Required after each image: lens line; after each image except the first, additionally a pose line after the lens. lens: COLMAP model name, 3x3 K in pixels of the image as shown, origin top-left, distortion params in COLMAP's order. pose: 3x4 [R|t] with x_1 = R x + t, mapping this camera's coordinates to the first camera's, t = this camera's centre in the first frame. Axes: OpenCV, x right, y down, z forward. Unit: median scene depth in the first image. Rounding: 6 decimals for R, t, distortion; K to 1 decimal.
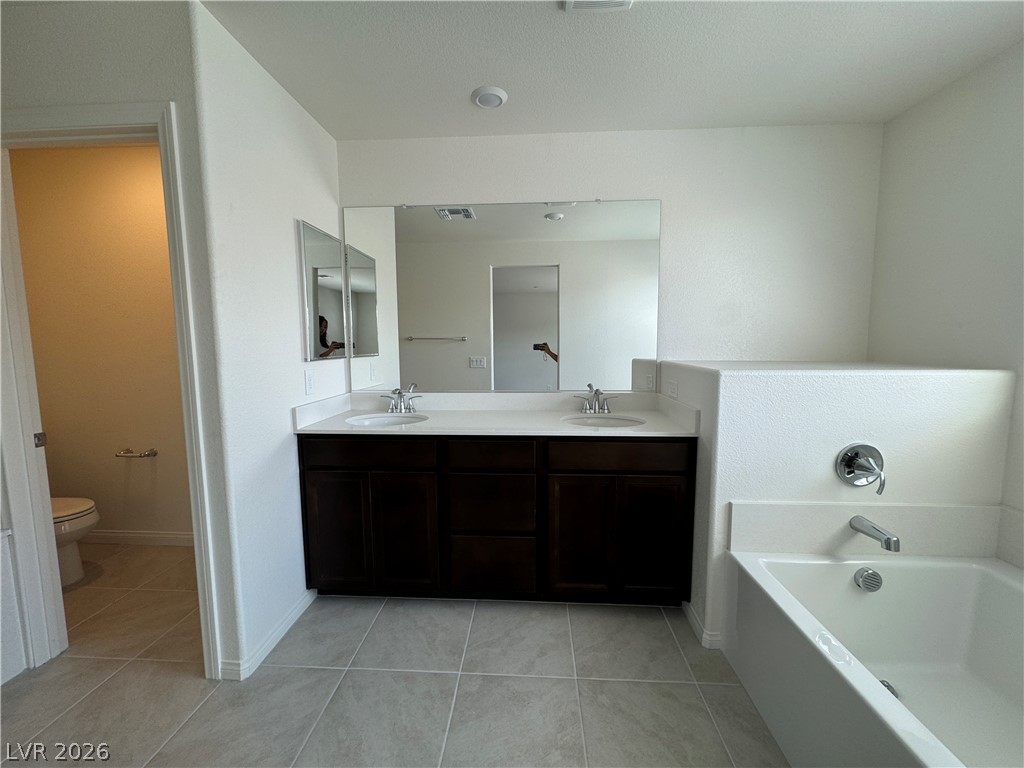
lens RADIAL K [[409.8, 0, 514.3], [0, 409.8, 384.4], [0, 0, 1]] dist [-0.002589, 0.000354]
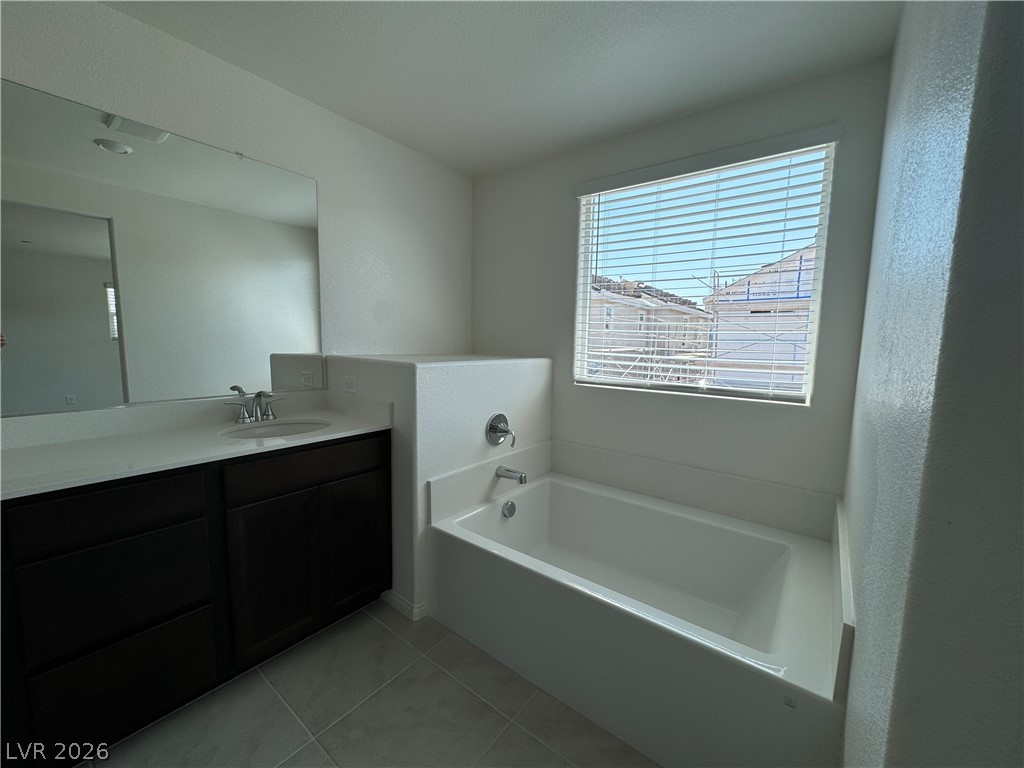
lens RADIAL K [[409.8, 0, 508.7], [0, 409.8, 384.4], [0, 0, 1]] dist [-0.002589, 0.000354]
pose [[0.569603, -0.071731, 0.818784, -0.244842], [0.061318, 0.997117, 0.044697, -0.011419], [-0.819630, 0.024747, 0.572359, 0.178633]]
